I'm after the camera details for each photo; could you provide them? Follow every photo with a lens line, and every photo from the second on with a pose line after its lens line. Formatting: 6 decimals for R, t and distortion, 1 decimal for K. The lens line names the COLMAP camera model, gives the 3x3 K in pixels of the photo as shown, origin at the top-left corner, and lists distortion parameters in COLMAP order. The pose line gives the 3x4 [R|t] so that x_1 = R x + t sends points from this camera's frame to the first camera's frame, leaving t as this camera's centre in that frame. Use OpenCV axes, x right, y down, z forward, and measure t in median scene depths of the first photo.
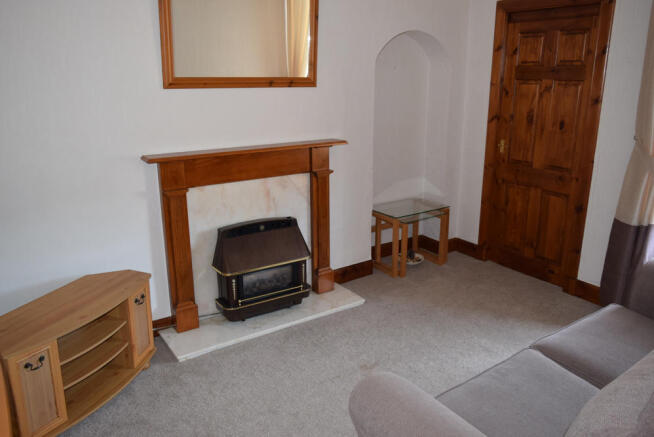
lens RADIAL K [[503.2, 0, 327.0], [0, 503.2, 218.5], [0, 0, 1]] dist [0.001325, -0.004403]
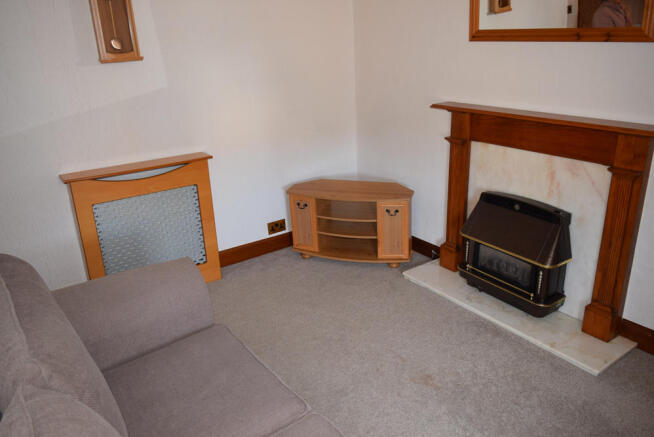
lens RADIAL K [[503.2, 0, 327.0], [0, 503.2, 218.5], [0, 0, 1]] dist [0.001325, -0.004403]
pose [[0.020717, 0.356193, -0.934183, 0.697044], [-0.237503, 0.909389, 0.341472, -0.186756], [0.971166, 0.214797, 0.103436, 0.608676]]
